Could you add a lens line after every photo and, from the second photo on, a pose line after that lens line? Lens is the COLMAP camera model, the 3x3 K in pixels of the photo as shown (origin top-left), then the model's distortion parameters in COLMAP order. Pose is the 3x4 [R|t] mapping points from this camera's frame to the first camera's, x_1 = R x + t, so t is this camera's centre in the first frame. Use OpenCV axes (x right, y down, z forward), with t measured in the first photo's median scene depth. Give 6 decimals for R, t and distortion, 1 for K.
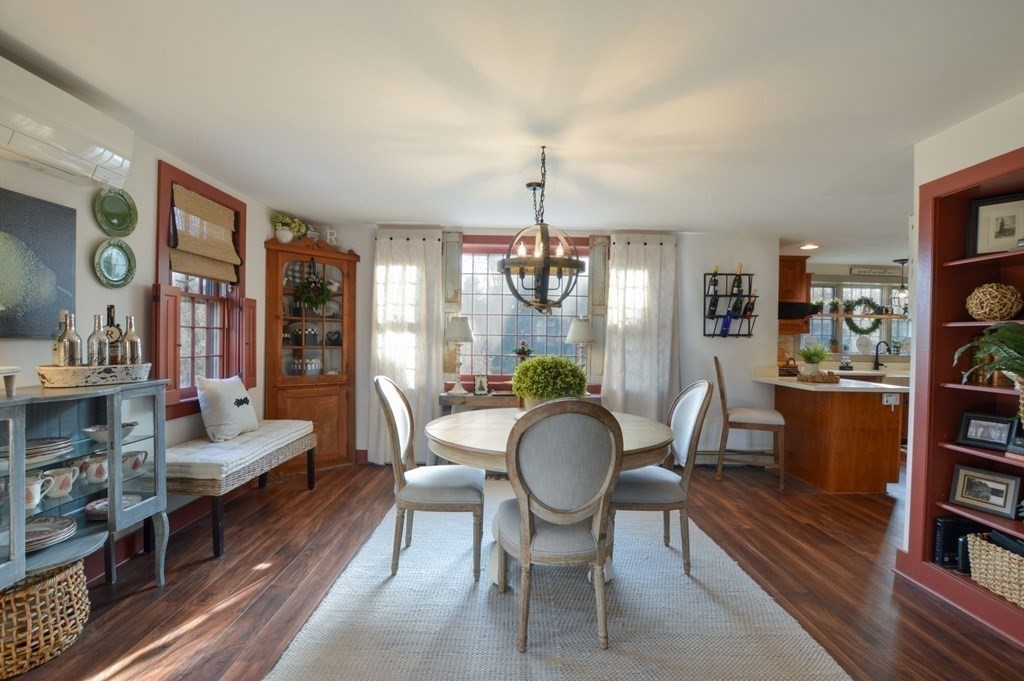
lens RADIAL K [[463.0, 0, 523.7], [0, 463.0, 345.5], [0, 0, 1]] dist [-0.015443, 0.000295]
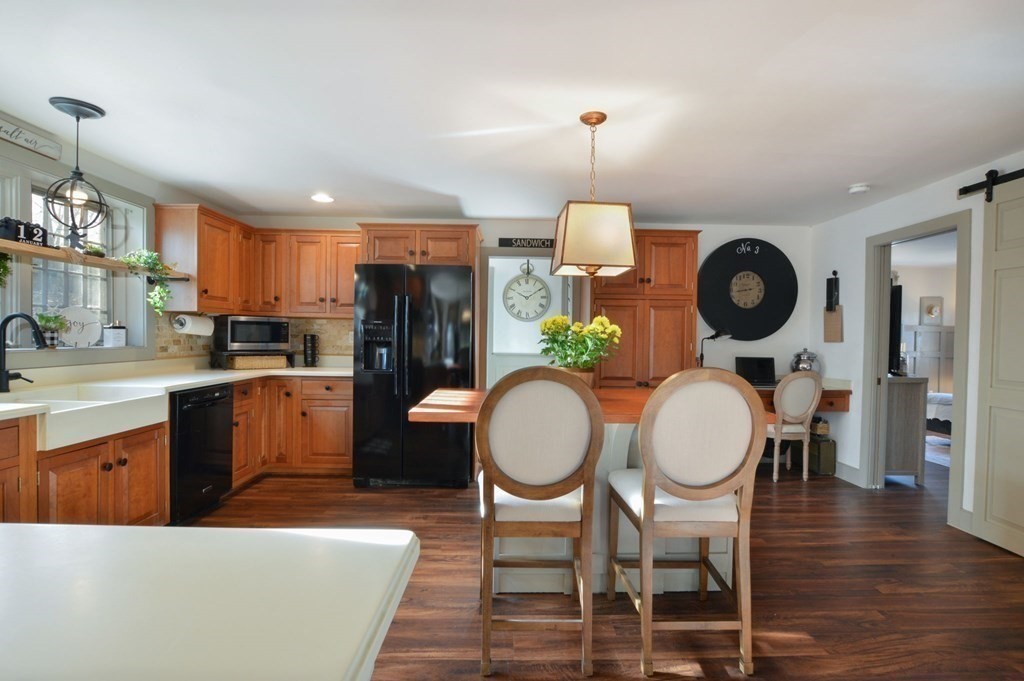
lens RADIAL K [[489.4, 0, 520.7], [0, 489.4, 344.6], [0, 0, 1]] dist [-0.019634, 0.000401]
pose [[0.007647, -0.038916, 0.999213, 0.553396], [0.003059, 0.999239, 0.038893, 0.001429], [-0.999966, 0.002759, 0.007760, 0.822979]]
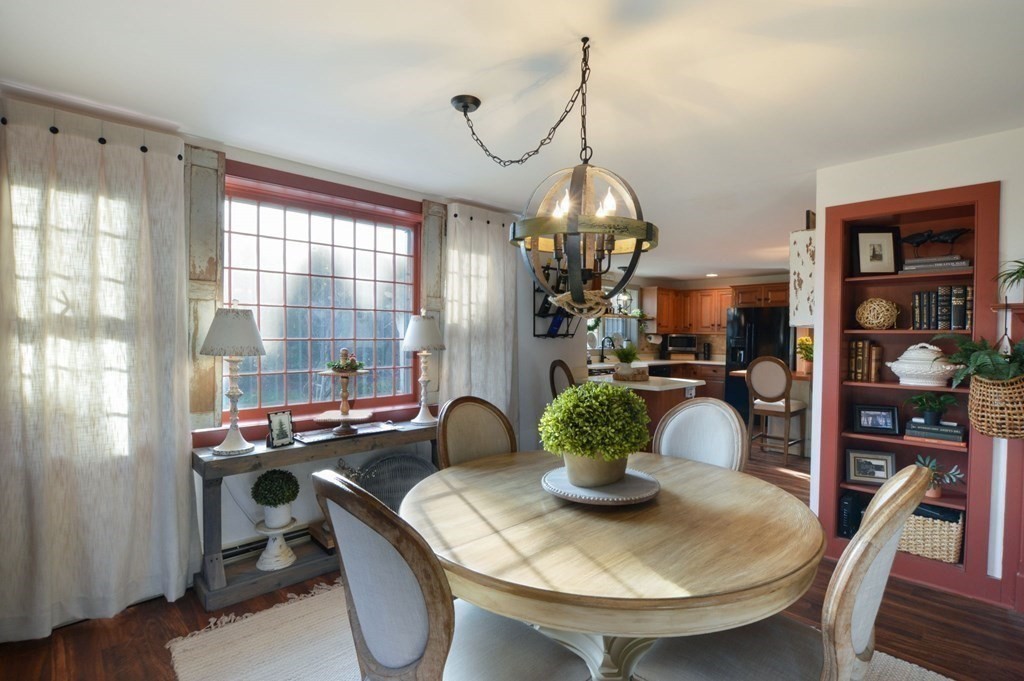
lens RADIAL K [[489.4, 0, 520.7], [0, 489.4, 344.6], [0, 0, 1]] dist [-0.019634, 0.000401]
pose [[0.730767, -0.025298, 0.682158, -0.287513], [0.014854, 0.999666, 0.021160, -0.027797], [-0.682465, -0.005330, 0.730899, 0.361563]]
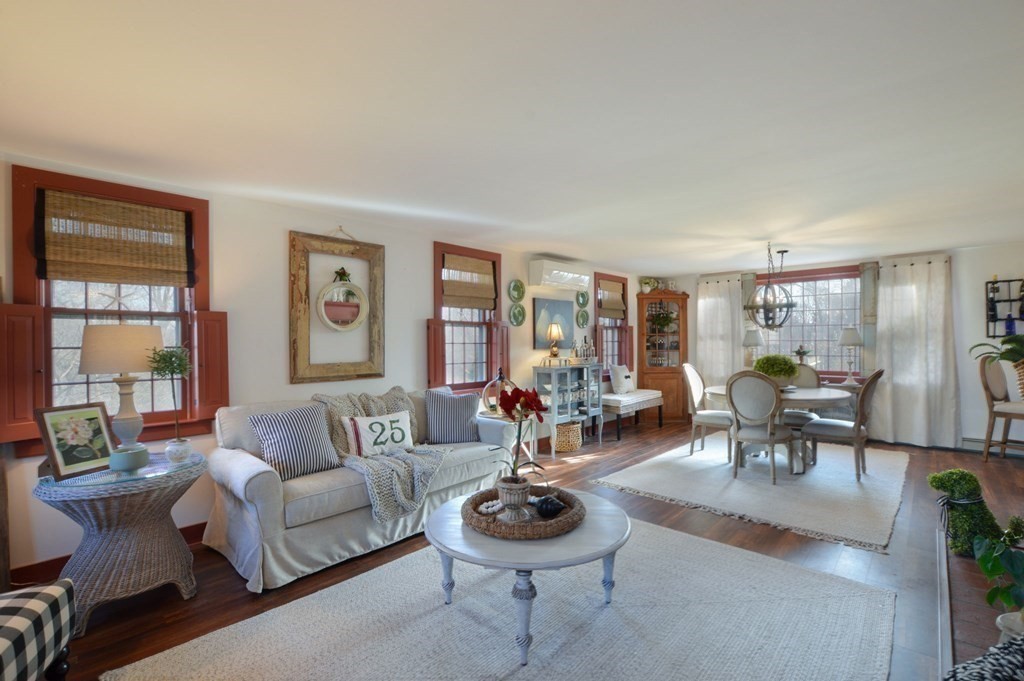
lens RADIAL K [[463.0, 0, 523.7], [0, 463.0, 345.5], [0, 0, 1]] dist [-0.015443, 0.000295]
pose [[0.725814, -0.015528, -0.687716, 0.362742], [0.009936, 0.999878, -0.012089, 0.000690], [0.687819, 0.001941, 0.725879, -0.625745]]
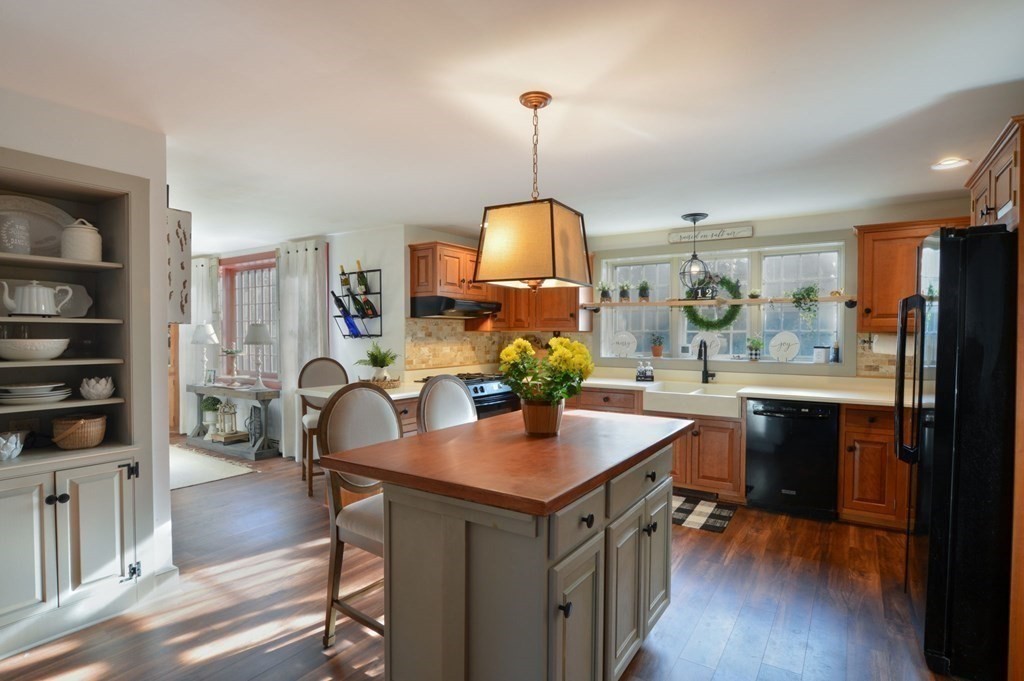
lens RADIAL K [[515.9, 0, 533.8], [0, 515.9, 342.6], [0, 0, 1]] dist [-0.001881, -0.000092]
pose [[0.836786, -0.008016, -0.547472, 1.376182], [0.001282, 0.999919, -0.012682, 0.005216], [0.547529, 0.009911, 0.836728, 0.346776]]
